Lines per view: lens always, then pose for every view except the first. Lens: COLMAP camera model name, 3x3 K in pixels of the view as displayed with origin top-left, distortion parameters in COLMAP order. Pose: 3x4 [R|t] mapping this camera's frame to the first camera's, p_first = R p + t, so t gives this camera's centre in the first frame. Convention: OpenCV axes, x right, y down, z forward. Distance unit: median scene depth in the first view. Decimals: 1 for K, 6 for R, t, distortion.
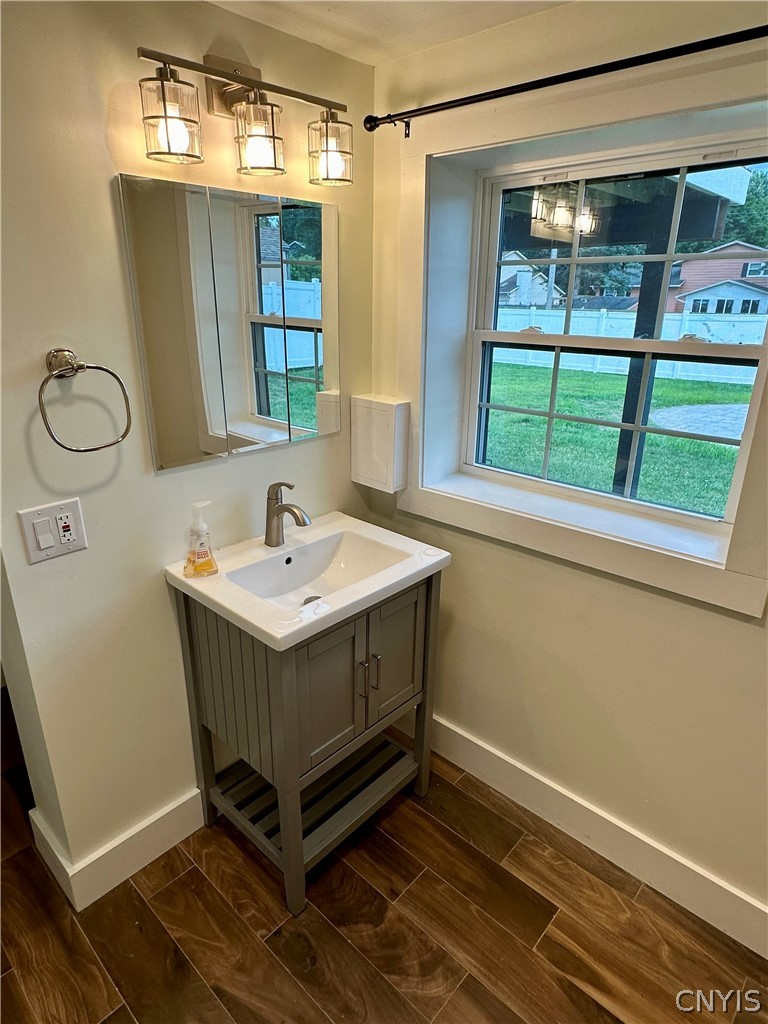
lens RADIAL K [[590.1, 0, 377.3], [0, 590.1, 510.1], [0, 0, 1]] dist [-0.003942, 0.000670]
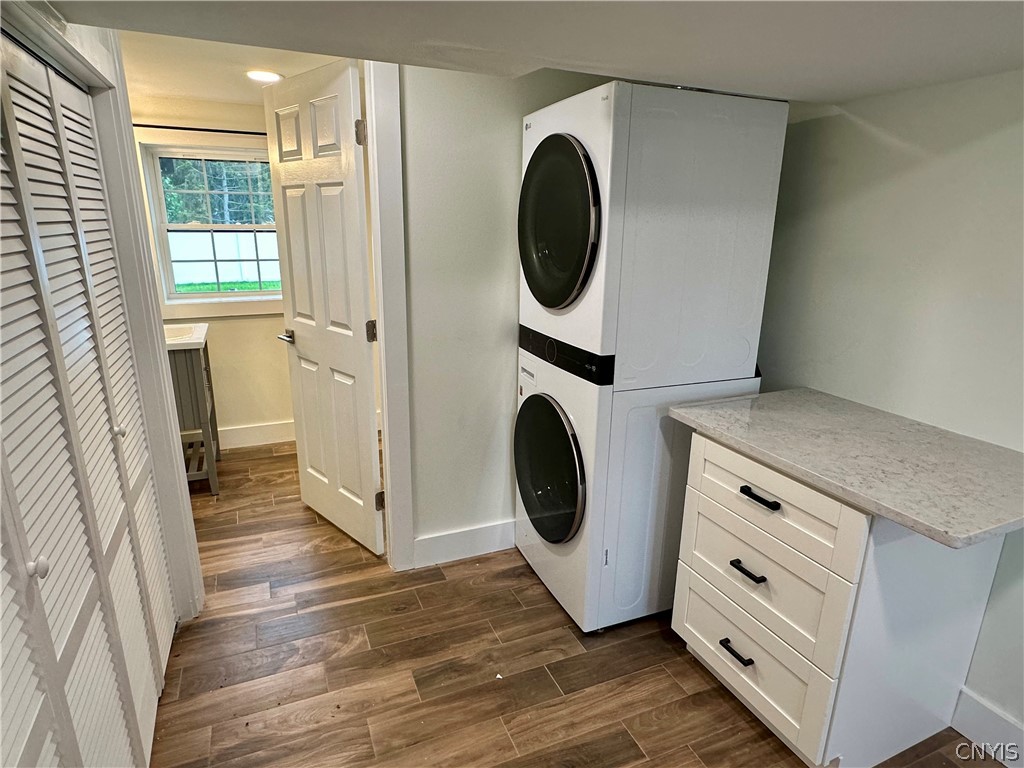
lens RADIAL K [[590.1, 0, 508.1], [0, 590.1, 386.9], [0, 0, 1]] dist [-0.003942, 0.000670]
pose [[0.404738, -0.251331, 0.879215, -1.497713], [0.303244, 0.943970, 0.130247, 0.373385], [-0.862688, 0.213901, 0.458275, -0.952537]]
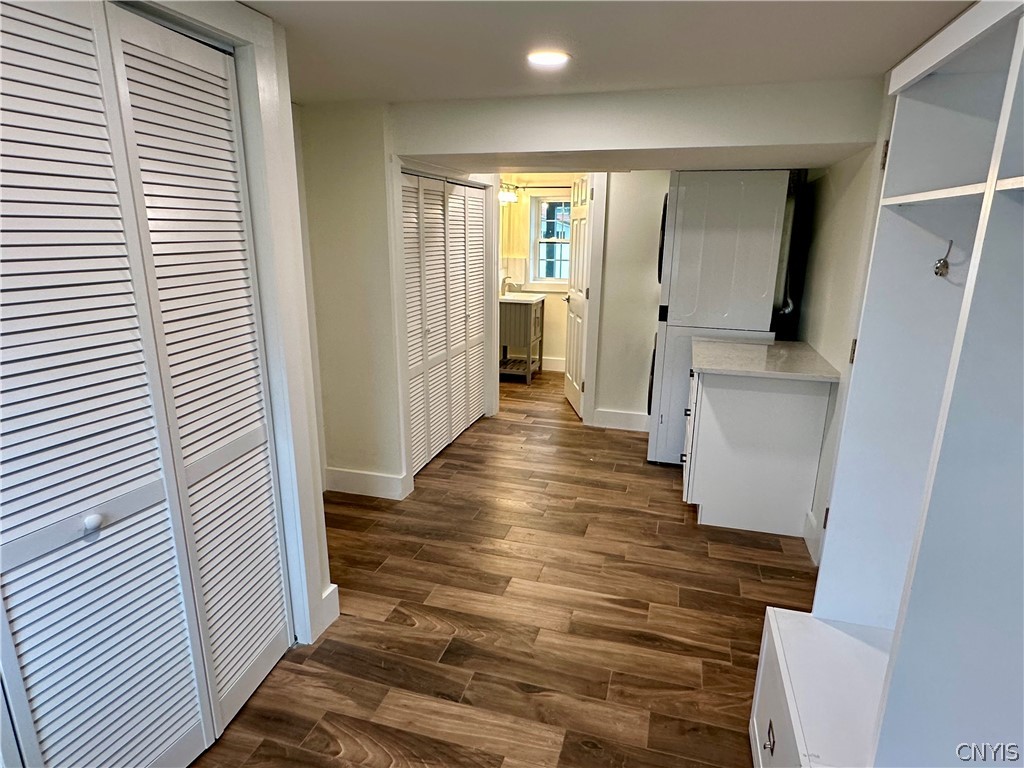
lens RADIAL K [[590.1, 0, 508.1], [0, 590.1, 386.9], [0, 0, 1]] dist [-0.003942, 0.000670]
pose [[0.896233, -0.114872, 0.428451, -1.951480], [0.151865, 0.986976, -0.053054, 0.893810], [-0.416777, 0.112616, 0.902006, -2.450947]]
